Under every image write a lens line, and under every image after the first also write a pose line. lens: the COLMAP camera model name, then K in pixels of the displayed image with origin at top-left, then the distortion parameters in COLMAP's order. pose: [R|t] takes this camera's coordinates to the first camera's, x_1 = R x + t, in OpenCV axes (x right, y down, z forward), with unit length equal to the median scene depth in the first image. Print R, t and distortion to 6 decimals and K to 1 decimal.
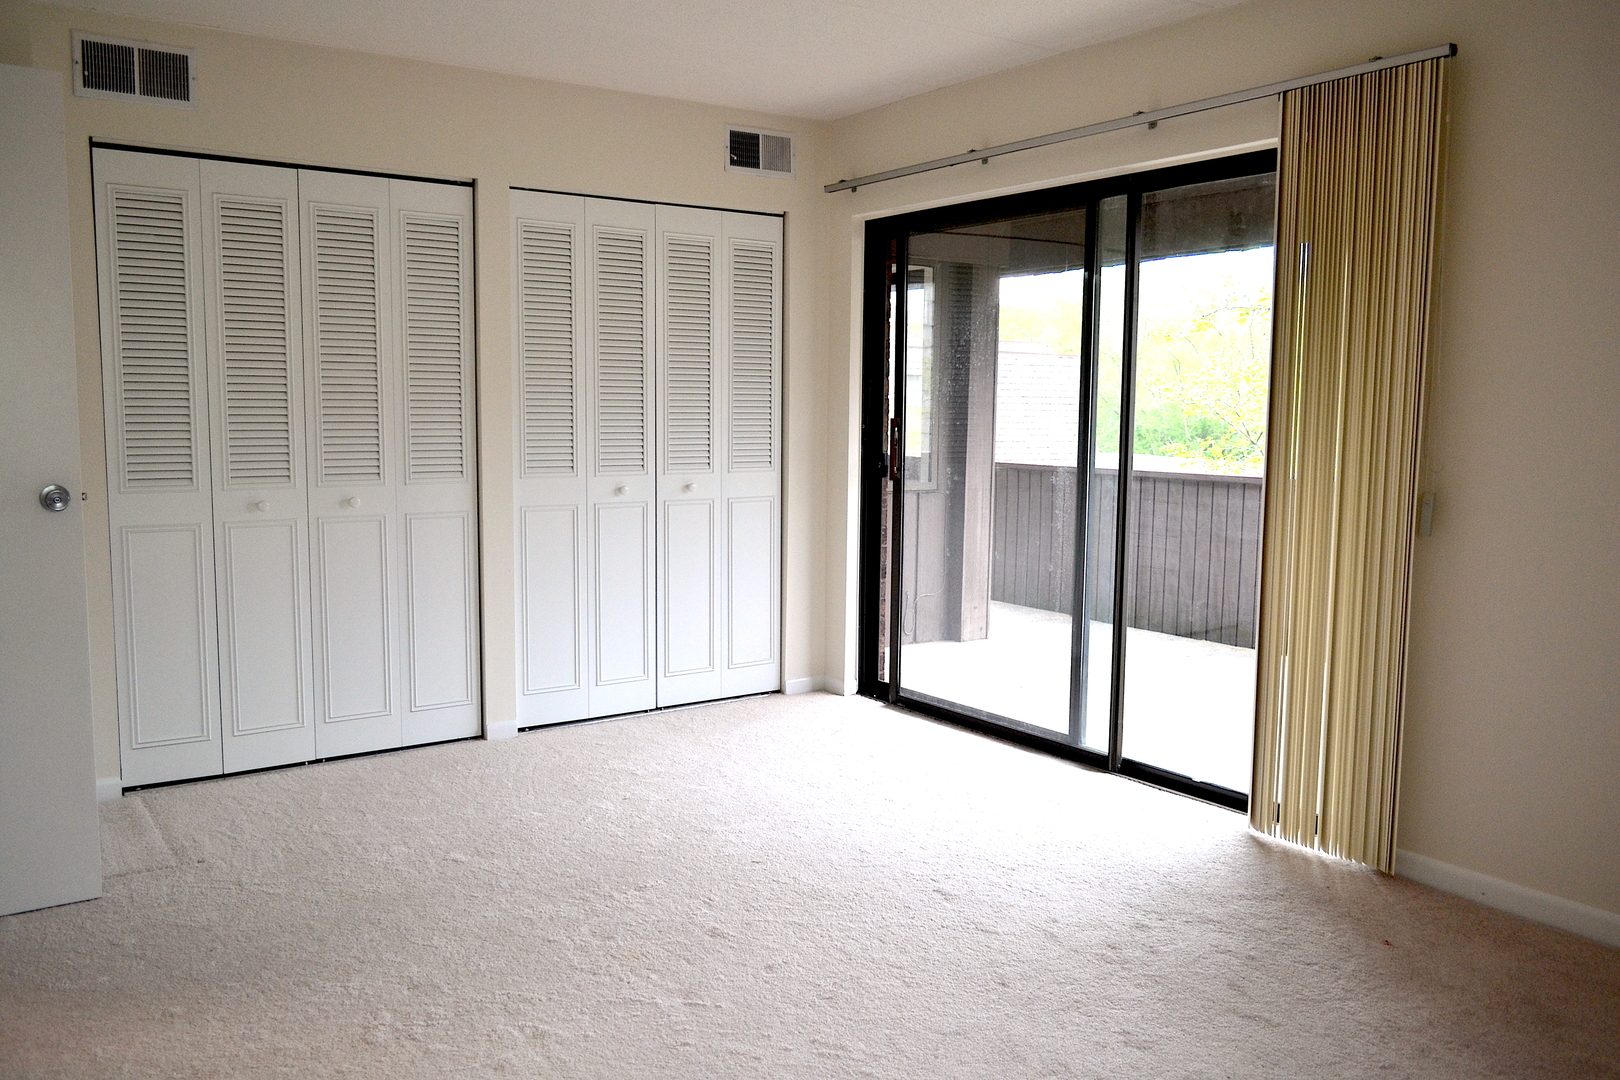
lens RADIAL K [[1283.5, 0, 815.9], [0, 1283.5, 538.5], [0, 0, 1]] dist [0.004377, -0.009755]
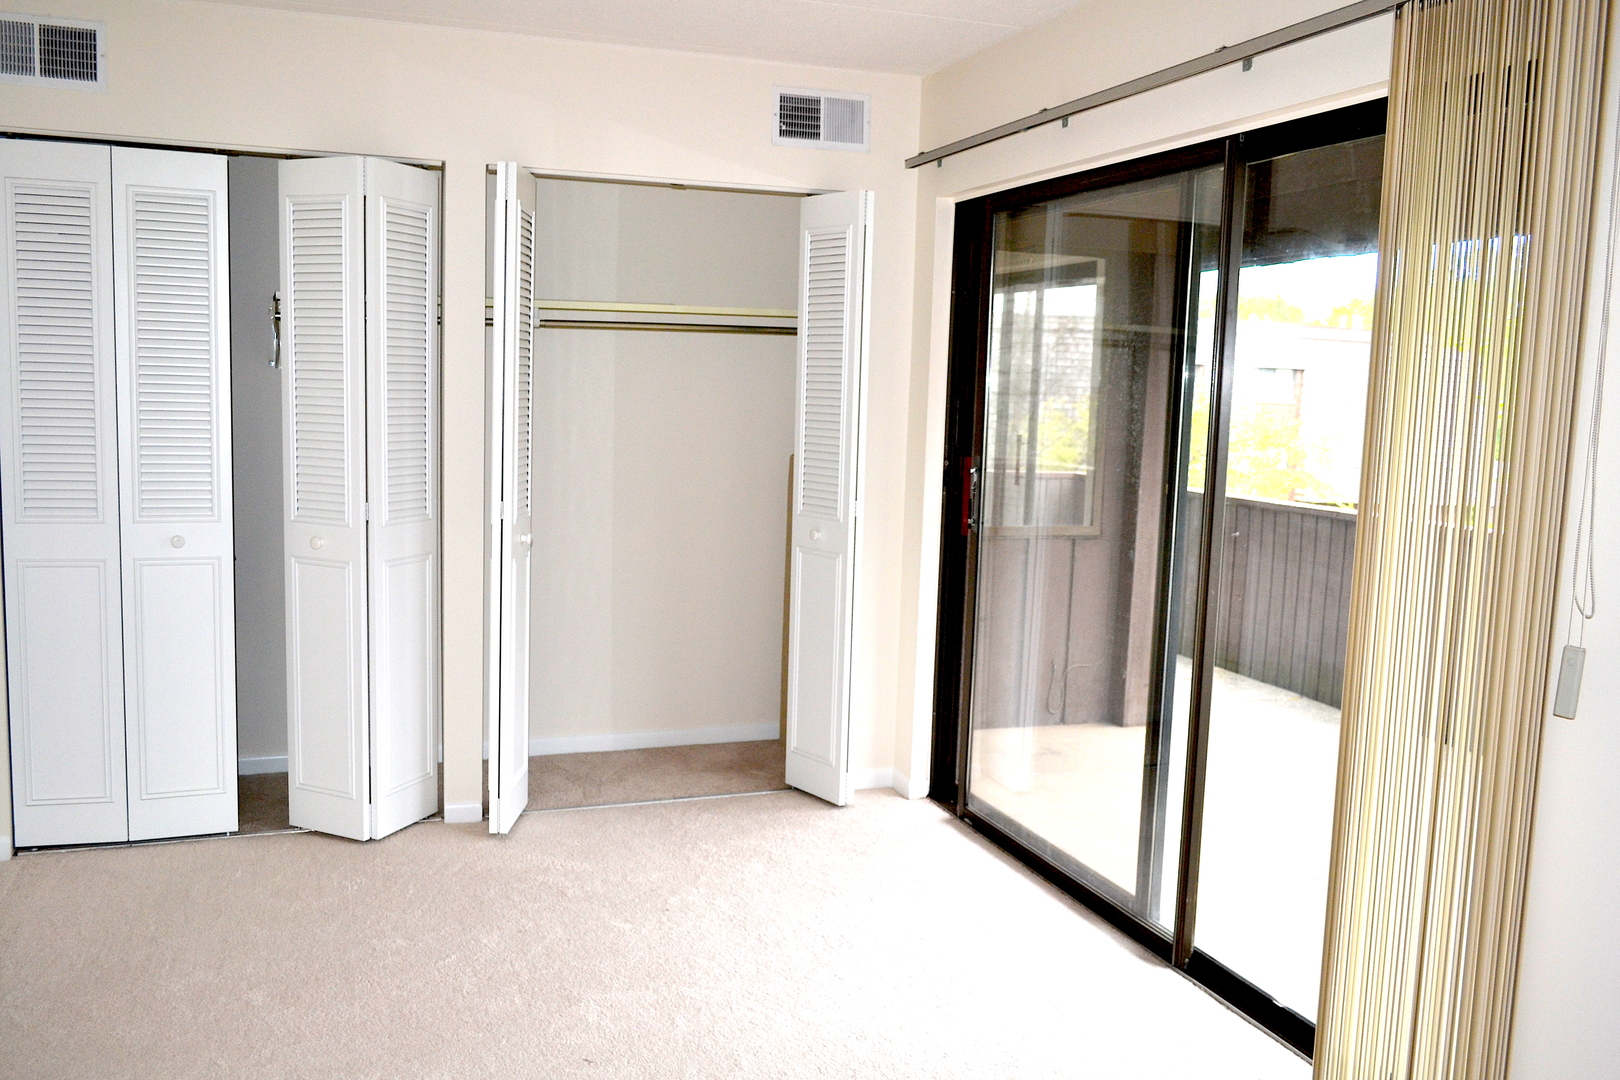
lens RADIAL K [[1367.6, 0, 804.8], [0, 1367.6, 542.5], [0, 0, 1]] dist [-0.014212, -0.006864]
pose [[0.965545, 0.051804, -0.255027, 0.207290], [-0.050269, 0.998657, 0.012537, -0.054460], [0.255334, 0.000715, 0.966853, 0.199066]]
